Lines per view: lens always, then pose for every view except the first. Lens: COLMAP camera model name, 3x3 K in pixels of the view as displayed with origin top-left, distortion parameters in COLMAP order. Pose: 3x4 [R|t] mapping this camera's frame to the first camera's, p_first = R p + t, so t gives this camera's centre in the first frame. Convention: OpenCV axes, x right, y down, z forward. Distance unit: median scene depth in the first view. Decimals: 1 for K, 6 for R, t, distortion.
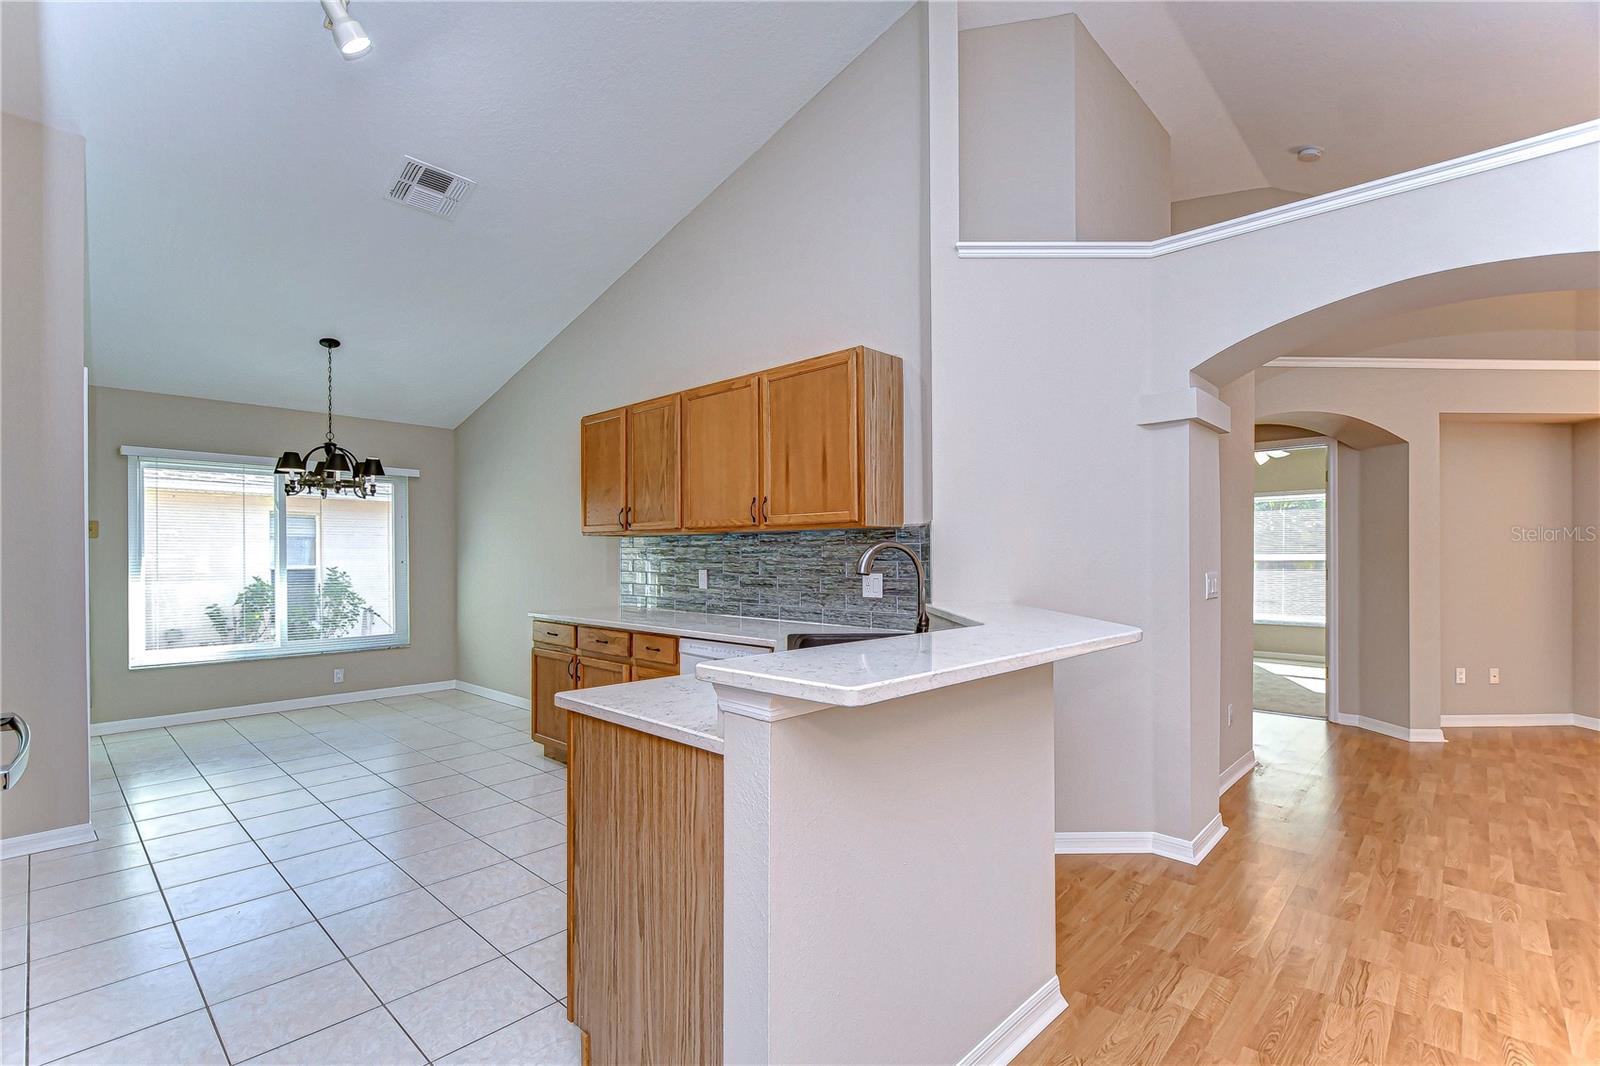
lens RADIAL K [[738.0, 0, 800.5], [0, 738.0, 562.7], [0, 0, 1]] dist [-0.004316, -0.000621]
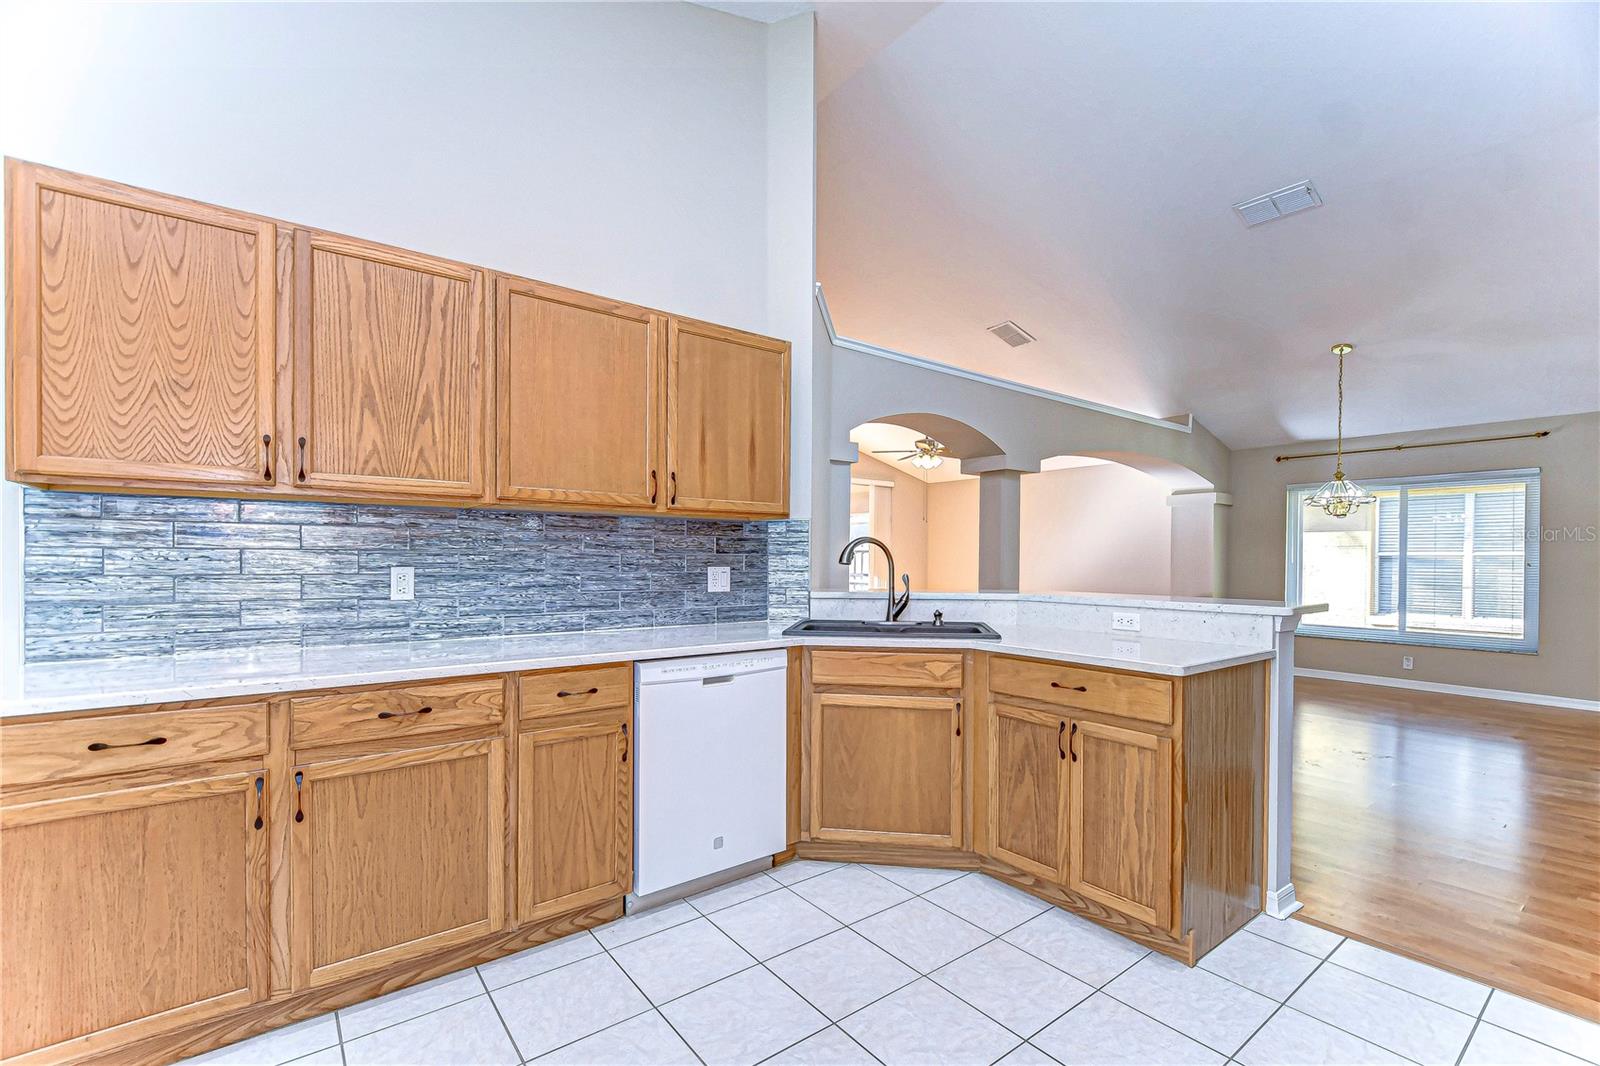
lens RADIAL K [[702.9, 0, 804.3], [0, 702.9, 561.2], [0, 0, 1]] dist [0.001359, -0.000196]
pose [[0.147514, -0.001689, 0.989059, -0.629109], [0.004252, 0.999990, 0.001074, 0.005584], [-0.989051, 0.004047, 0.147519, 0.602451]]
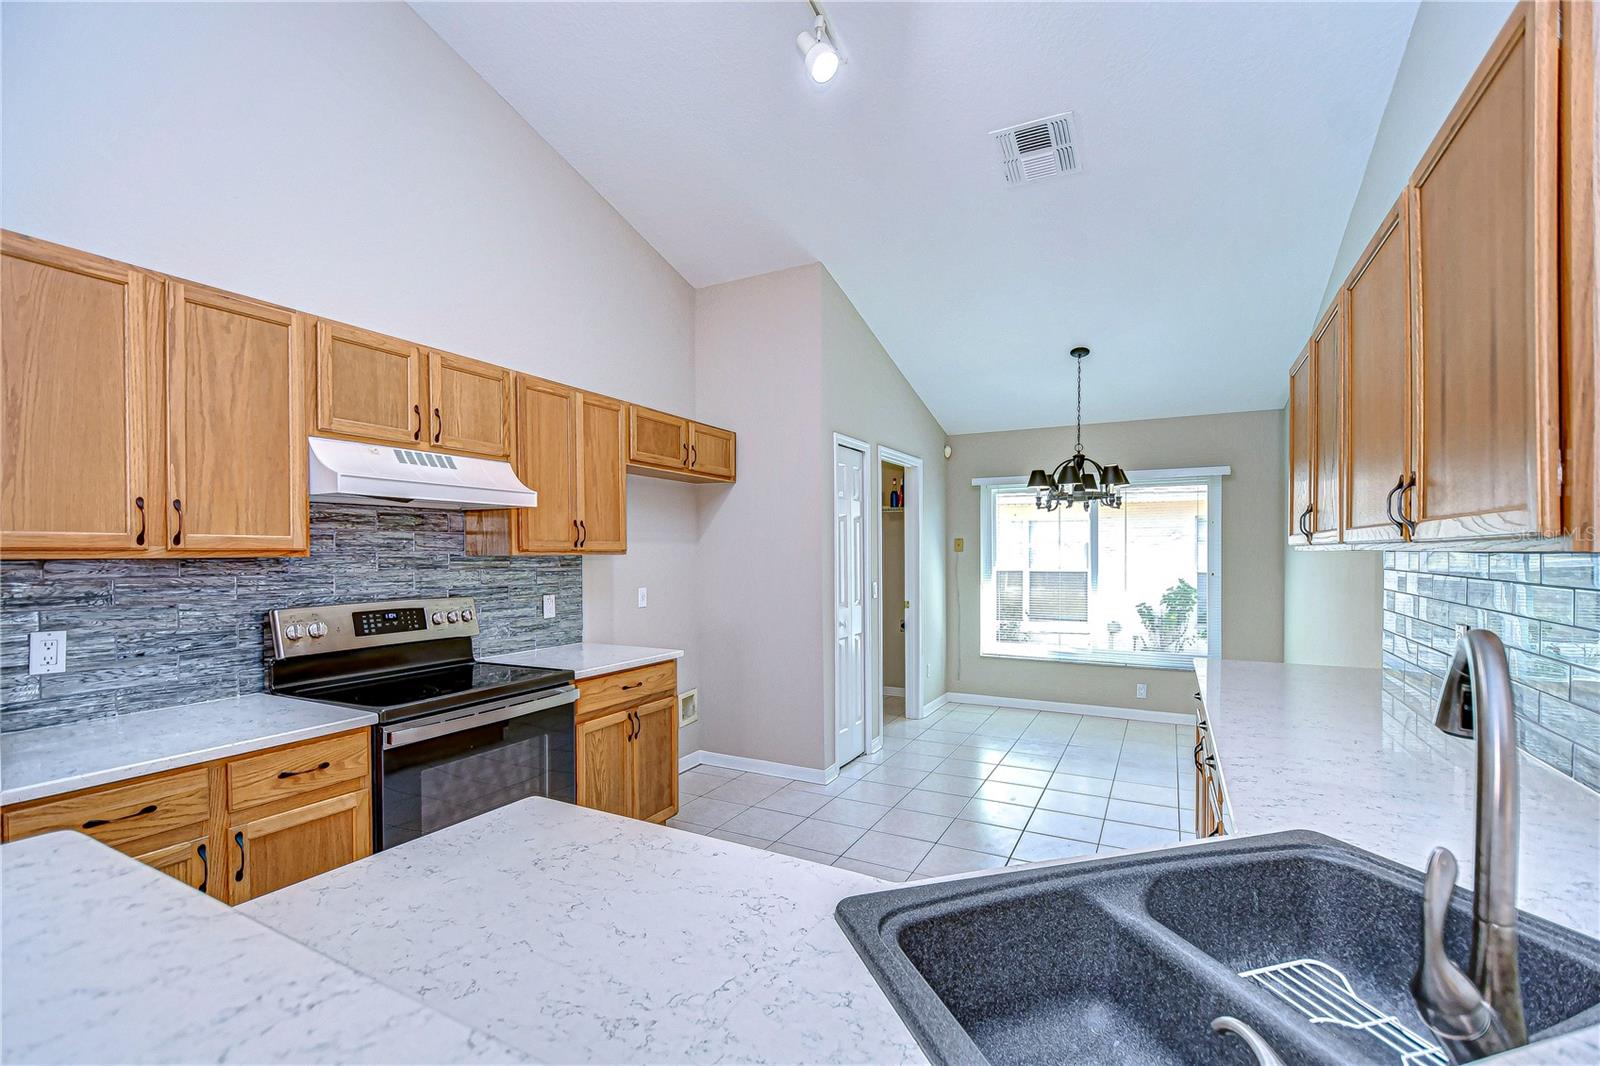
lens RADIAL K [[702.9, 0, 804.3], [0, 702.9, 561.2], [0, 0, 1]] dist [0.001359, -0.000196]
pose [[0.271978, 0.013021, -0.962215, 0.192679], [-0.006017, 0.999912, 0.011830, -0.034746], [0.962285, 0.002572, 0.272033, 0.458866]]
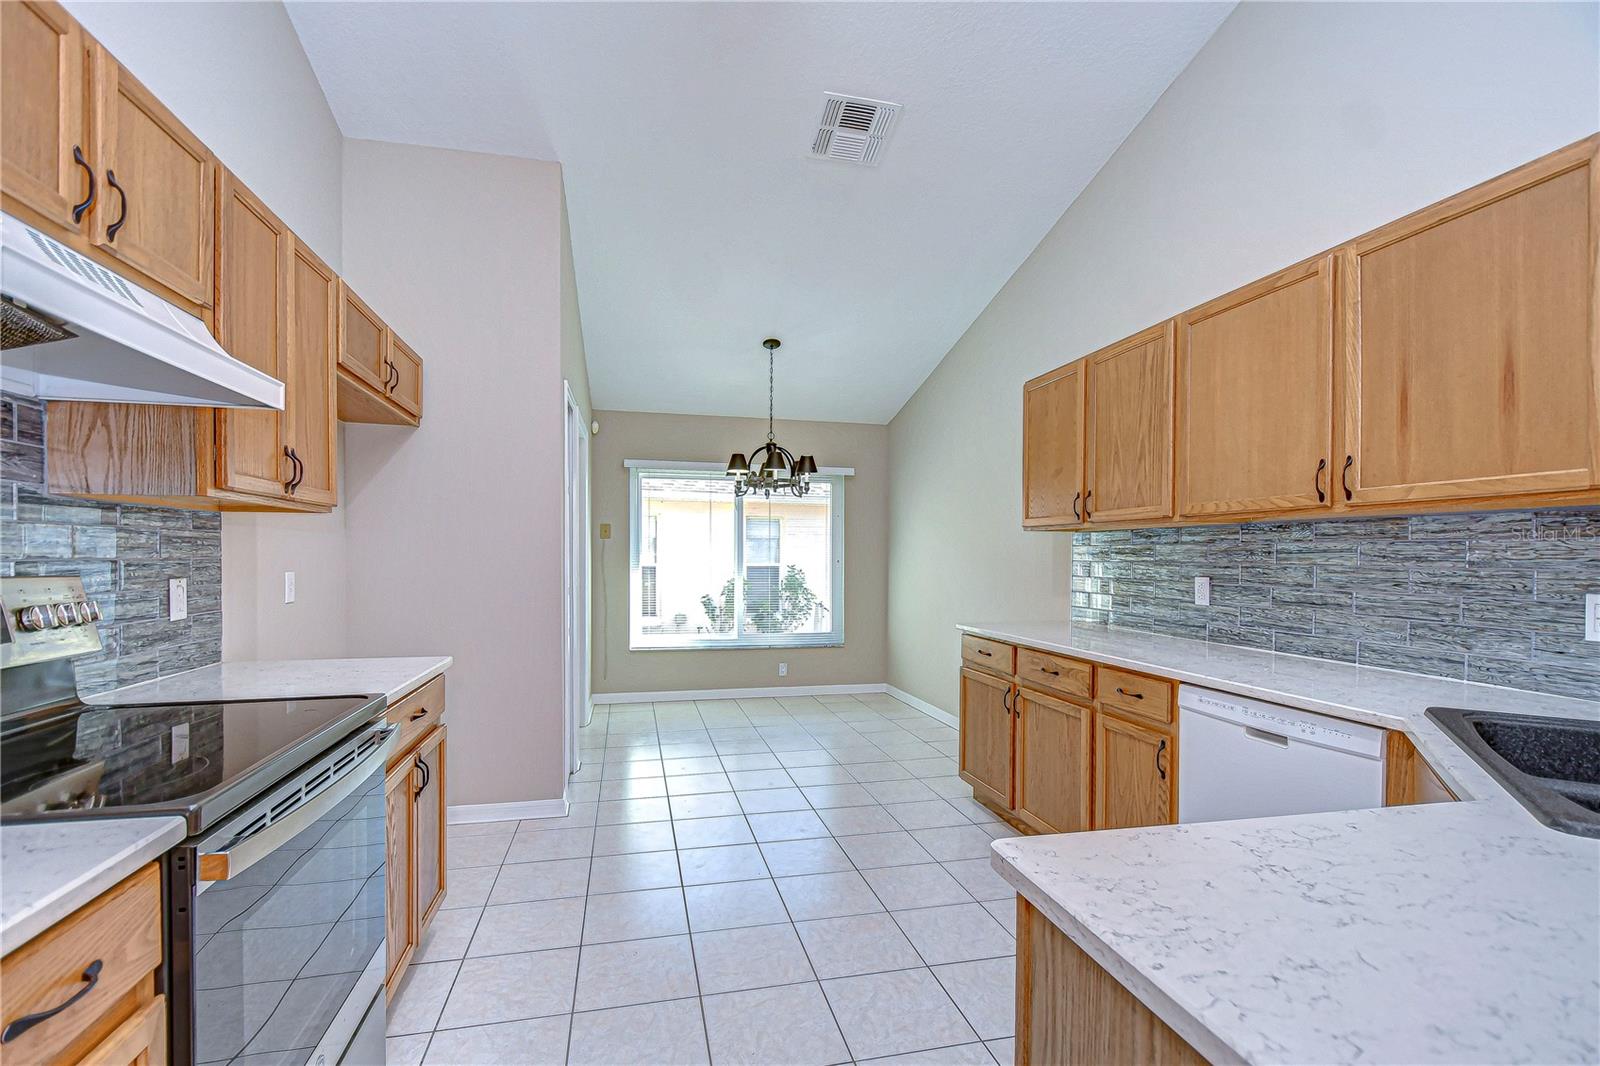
lens RADIAL K [[714.2, 0, 792.5], [0, 714.2, 562.7], [0, 0, 1]] dist [-0.001379, -0.000610]
pose [[0.832372, 0.011560, -0.554097, -0.080316], [-0.012134, 0.999923, 0.002633, -0.001194], [0.554084, 0.004532, 0.832448, 0.233905]]
